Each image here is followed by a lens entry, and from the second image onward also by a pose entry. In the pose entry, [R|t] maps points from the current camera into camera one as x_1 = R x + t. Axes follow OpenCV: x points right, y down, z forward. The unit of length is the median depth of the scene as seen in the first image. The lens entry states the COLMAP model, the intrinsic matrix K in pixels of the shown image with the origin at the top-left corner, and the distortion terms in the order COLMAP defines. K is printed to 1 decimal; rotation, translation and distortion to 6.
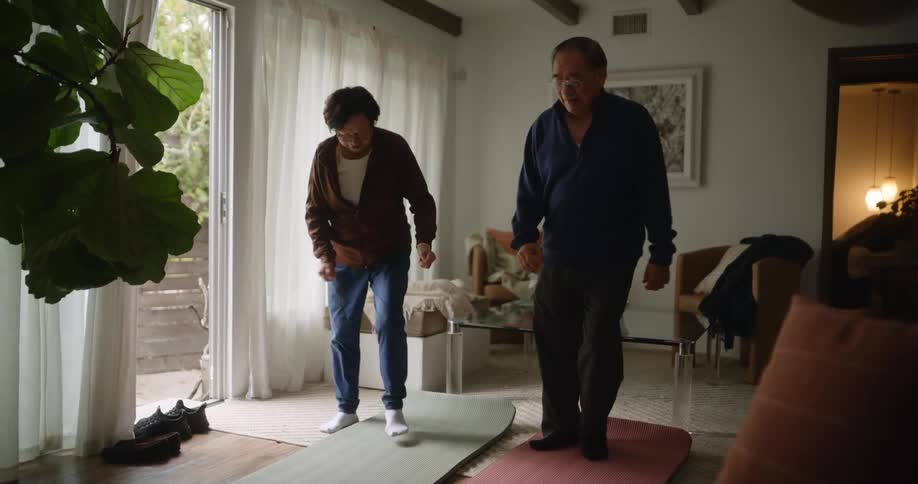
lens RADIAL K [[780.0, 0, 459.0], [0, 780.0, 242.0], [0, 0, 1]] dist [-0.056825, 0.084600]
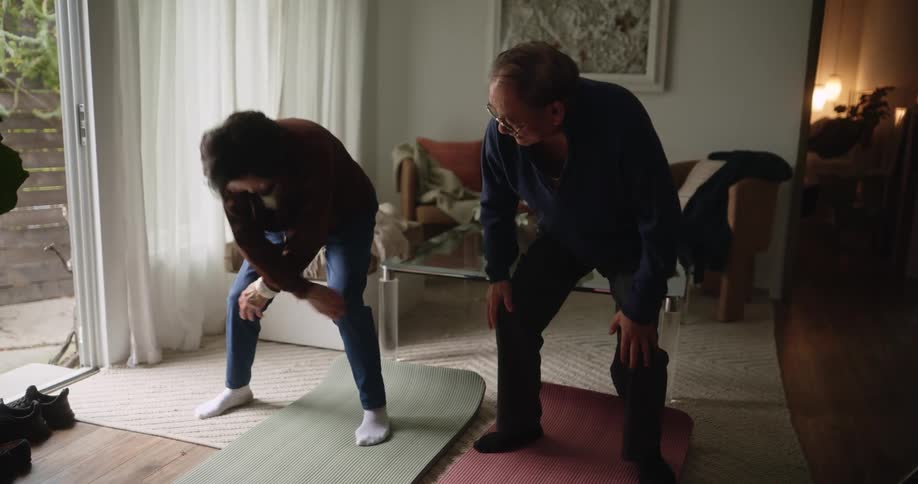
lens RADIAL K [[780.0, 0, 459.0], [0, 780.0, 242.0], [0, 0, 1]] dist [-0.056825, 0.084600]
pose [[0.993649, -0.013558, 0.111702, -0.018280], [-0.002989, 0.989183, 0.146656, -0.033816], [-0.112482, -0.146059, 0.982860, 0.158856]]
